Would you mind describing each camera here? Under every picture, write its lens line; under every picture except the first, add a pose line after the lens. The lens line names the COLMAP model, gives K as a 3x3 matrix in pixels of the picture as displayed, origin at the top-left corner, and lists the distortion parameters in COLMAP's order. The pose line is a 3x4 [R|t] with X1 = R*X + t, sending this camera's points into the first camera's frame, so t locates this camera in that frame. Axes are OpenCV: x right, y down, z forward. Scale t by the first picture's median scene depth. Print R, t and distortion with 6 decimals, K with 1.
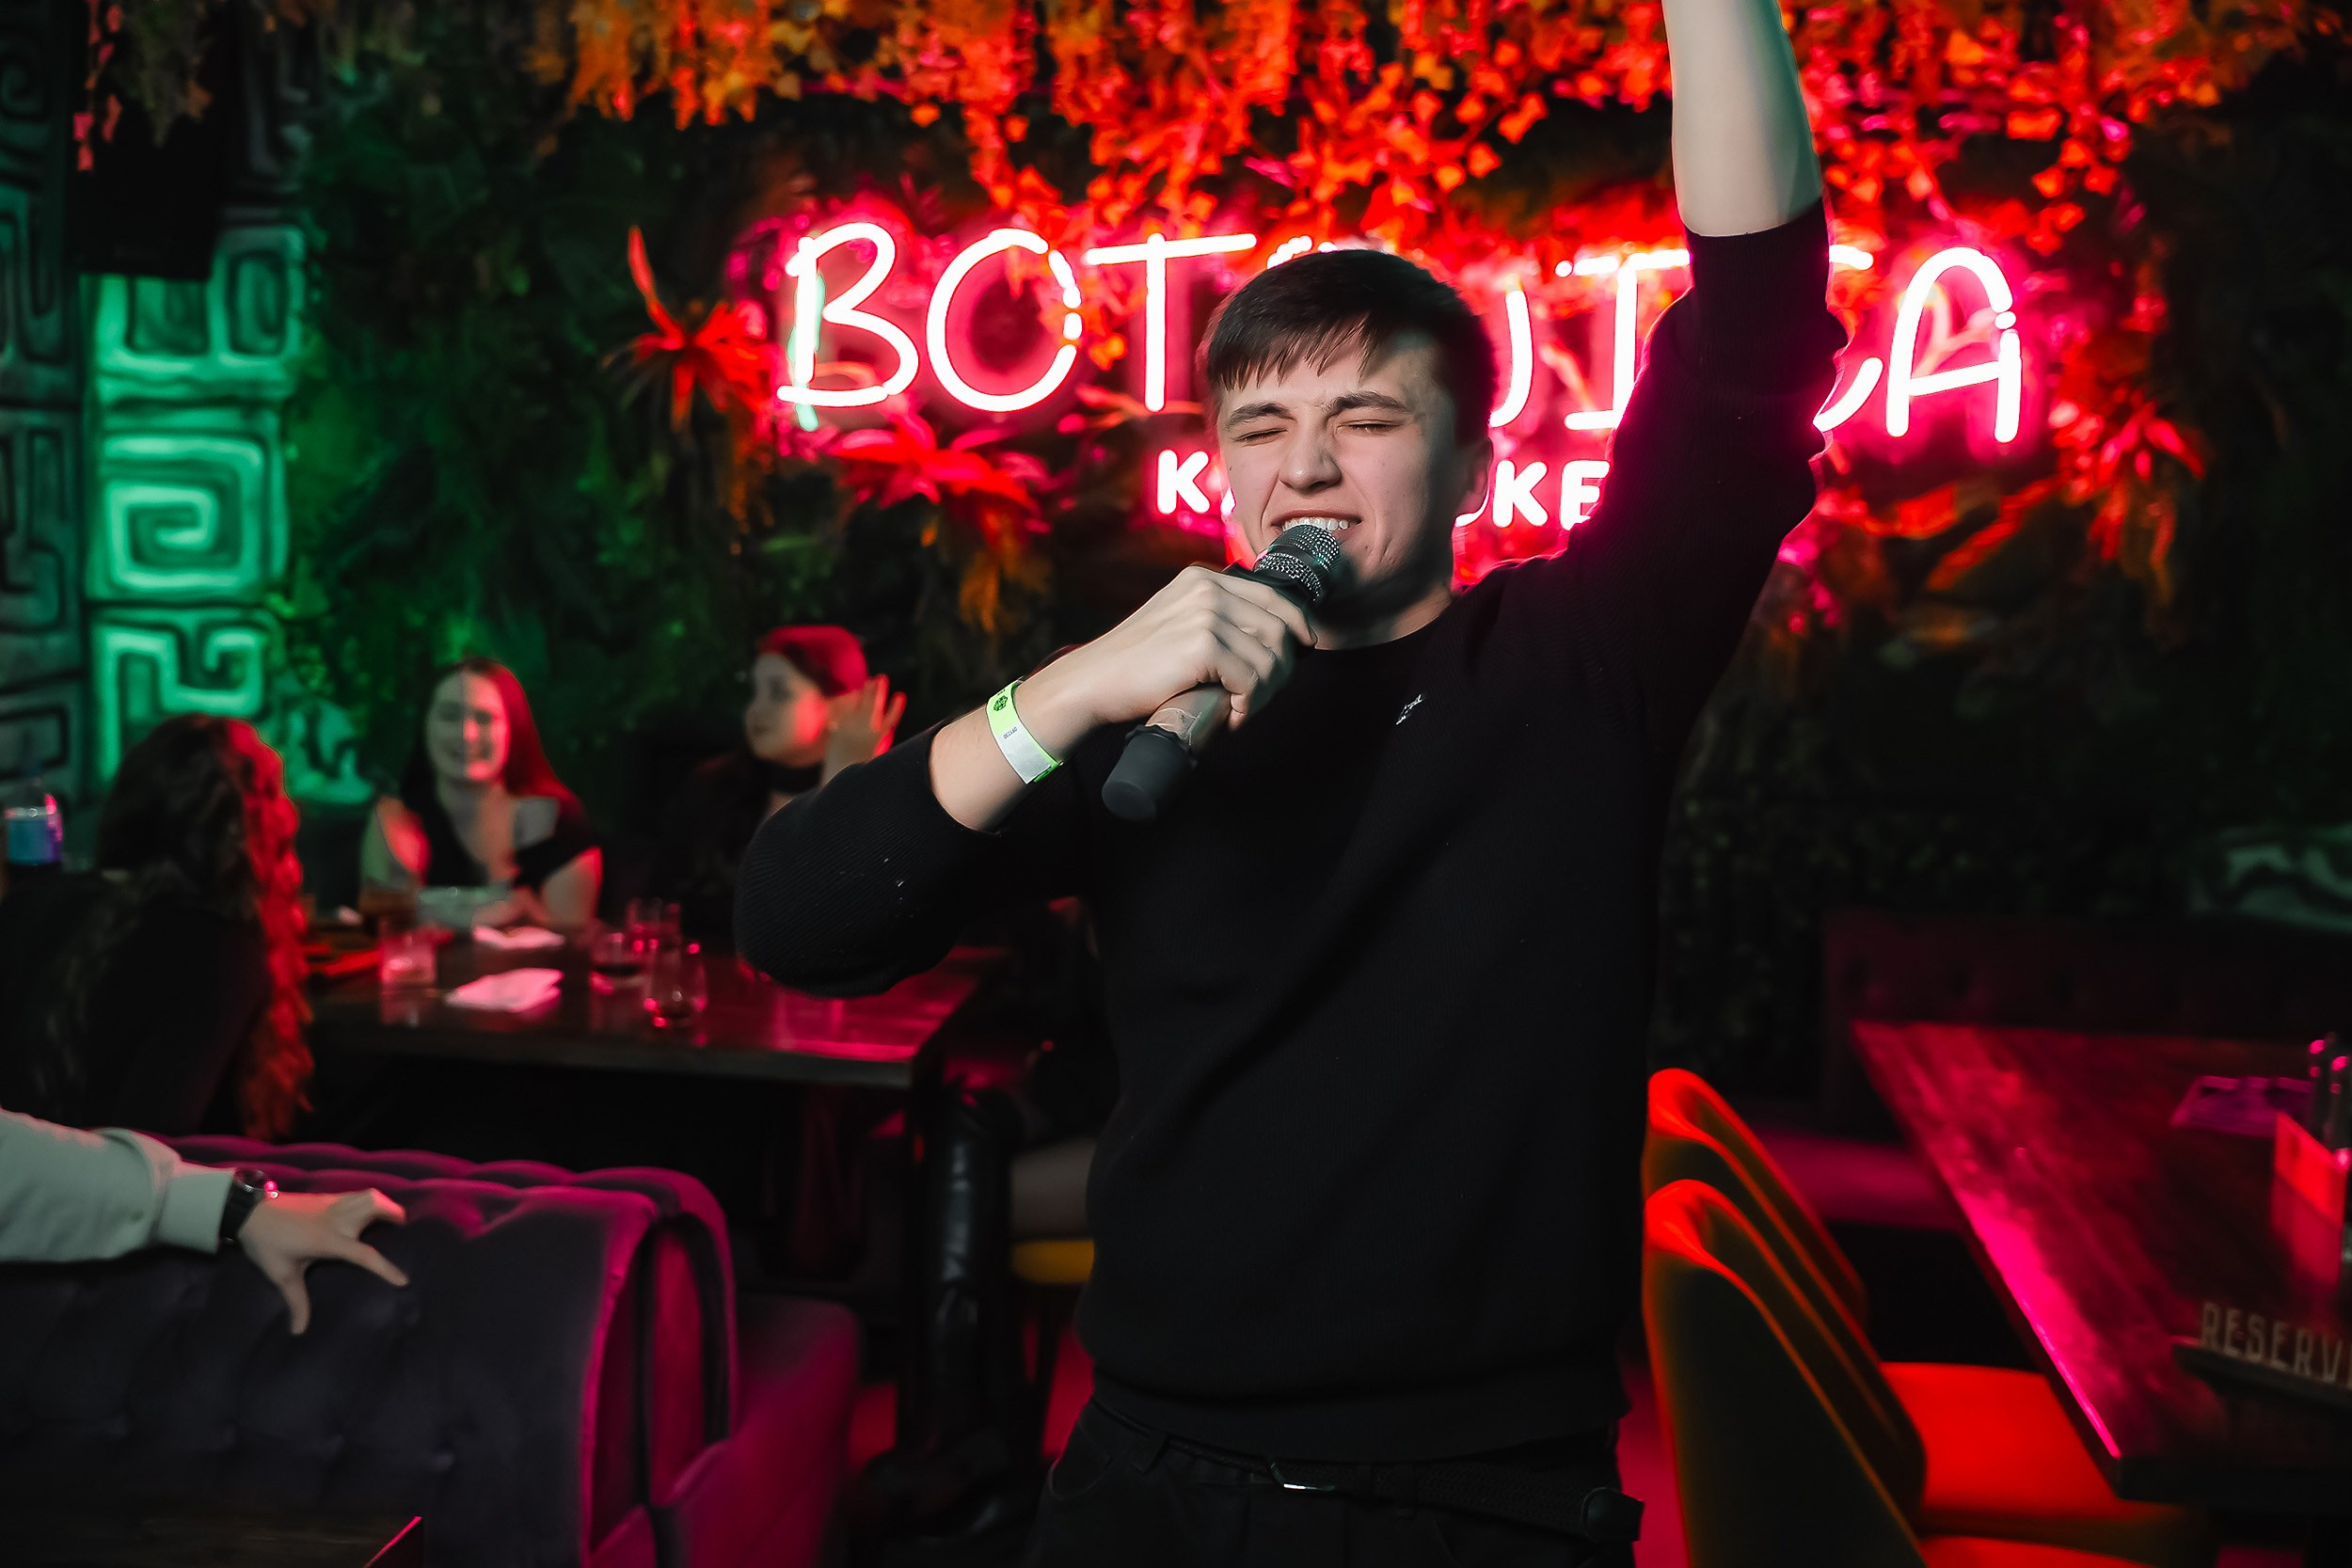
lens RADIAL K [[2567.8, 0, 1176.0], [0, 2567.8, 784.0], [0, 0, 1]] dist [-0.012168, -0.018858]
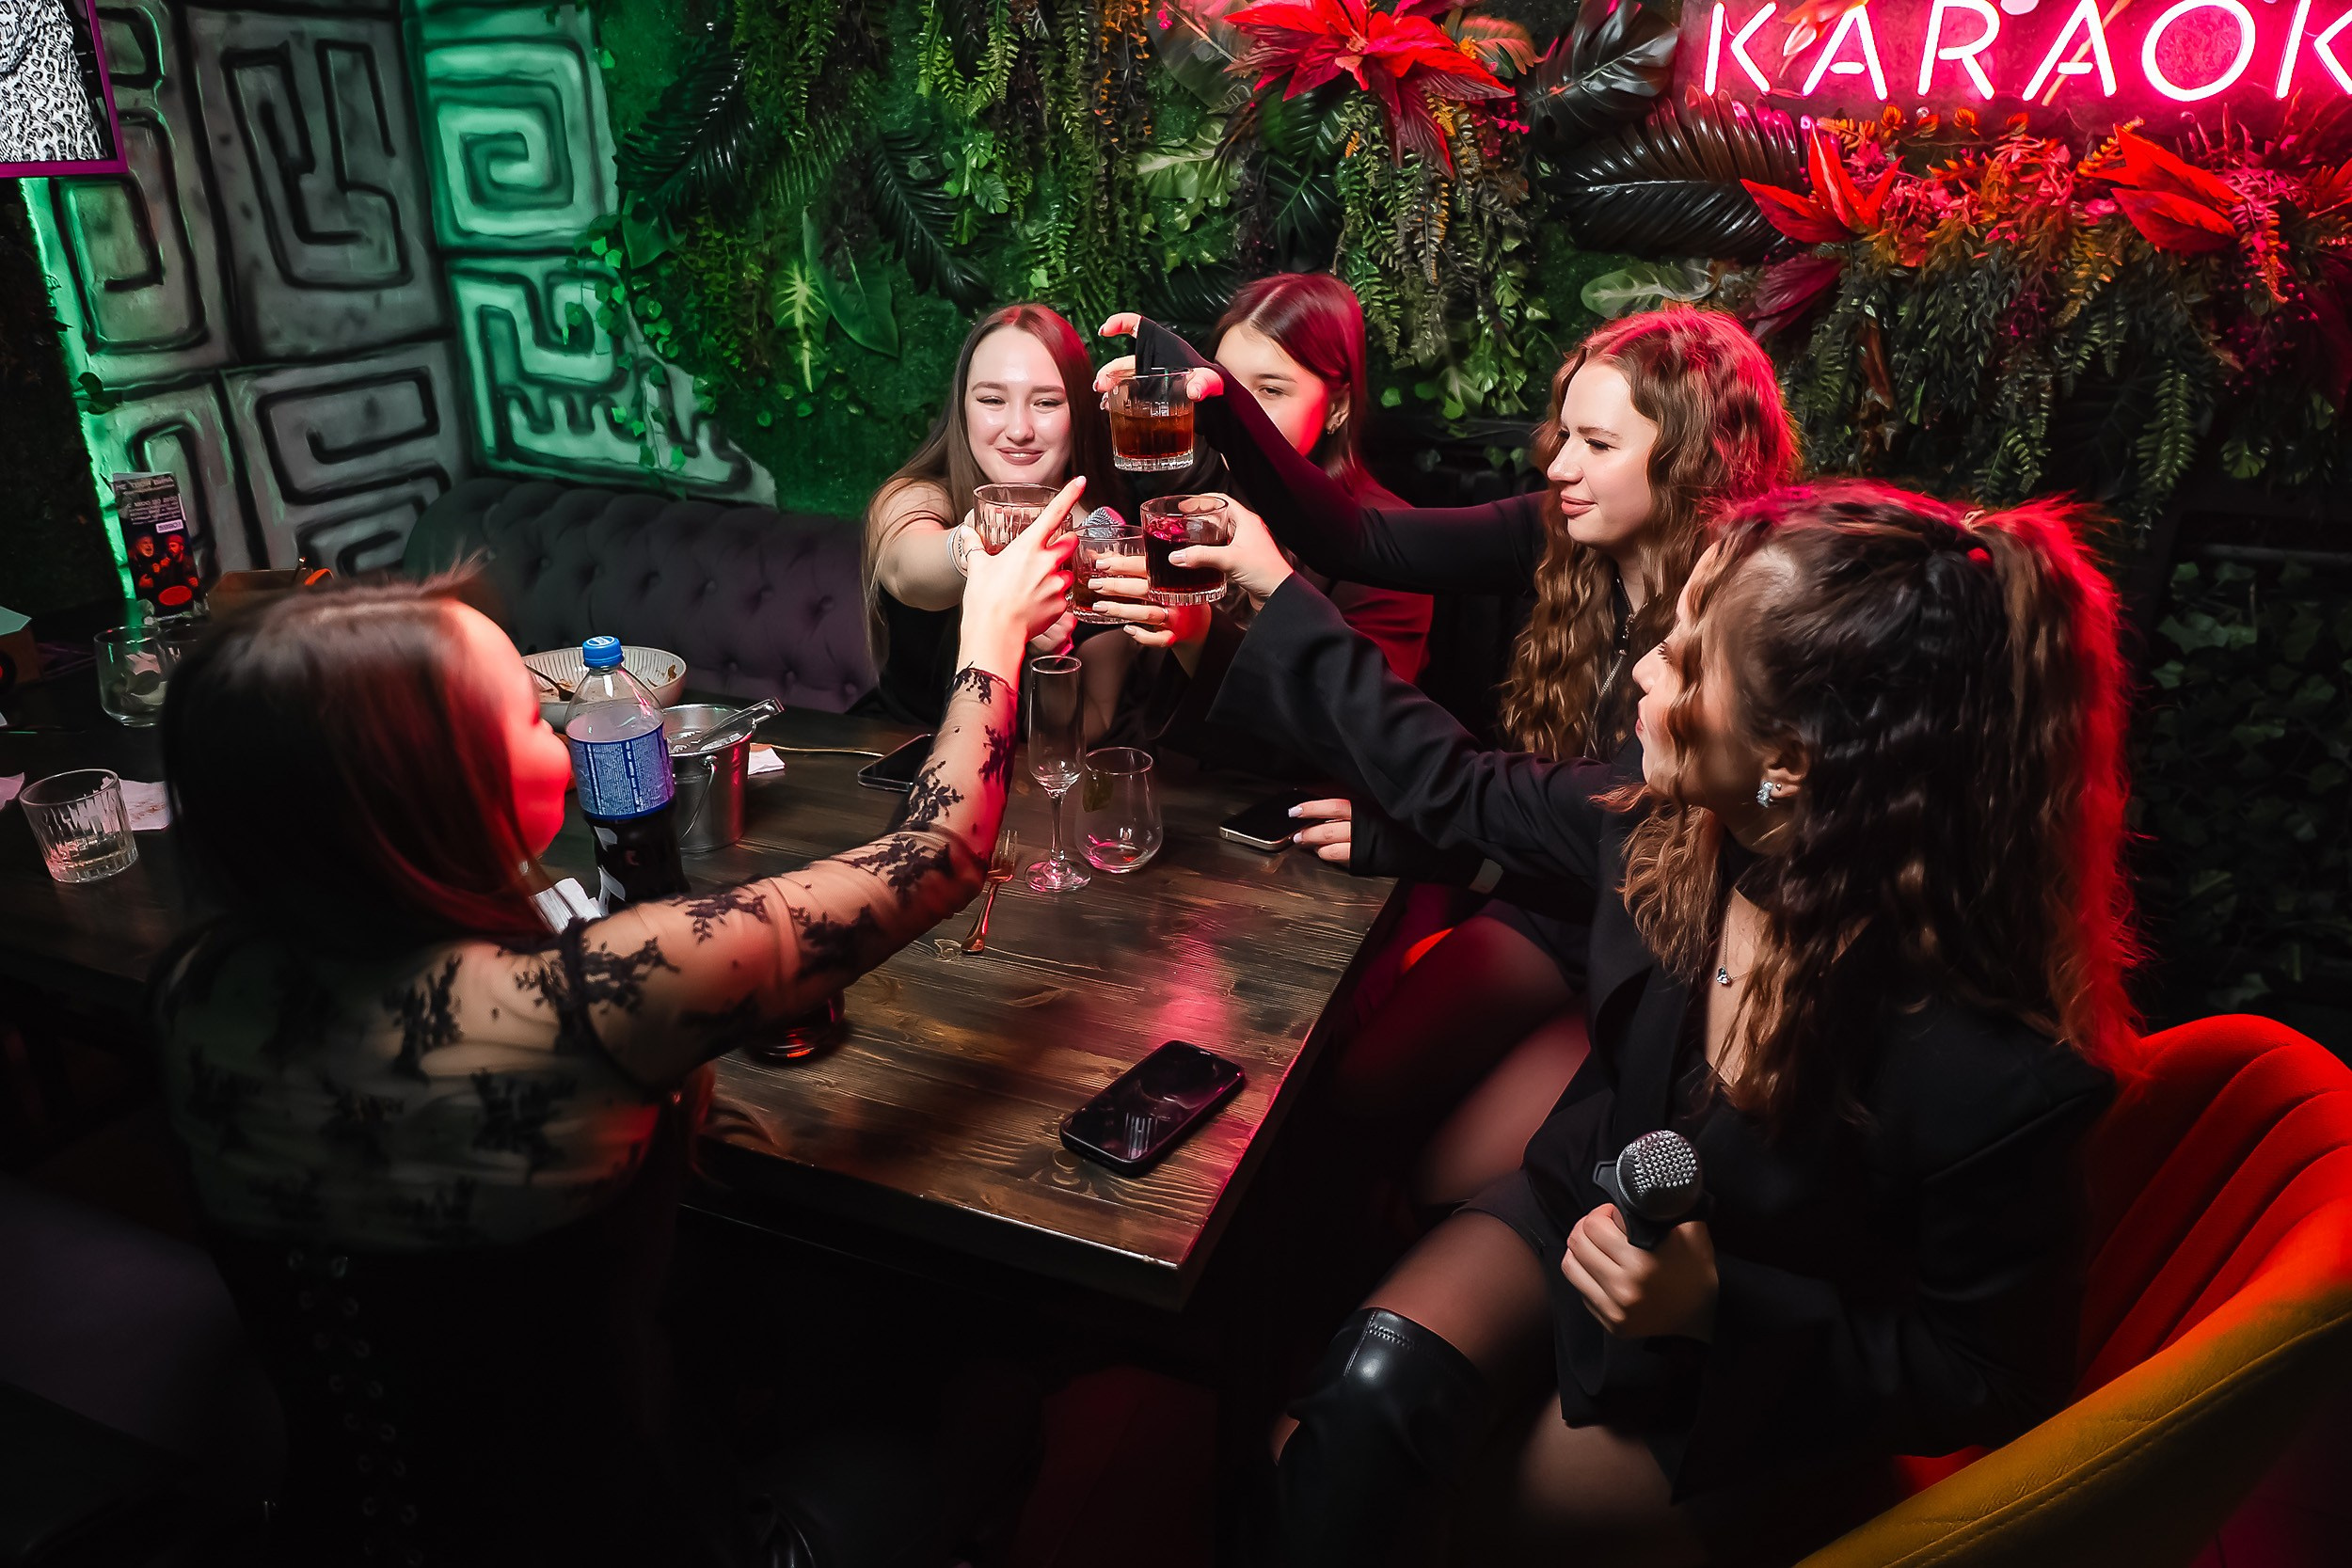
lens RADIAL K [[1586.3, 0, 1176.0], [0, 1586.3, 784.0], [0, 0, 1]] dist [0.005858, 0.002181]
pose [[0.972009, 0.062363, -0.226514, -0.031054], [0.000343, 0.963749, 0.266810, -0.039451], [0.234942, -0.259419, 0.936752, 0.490575]]
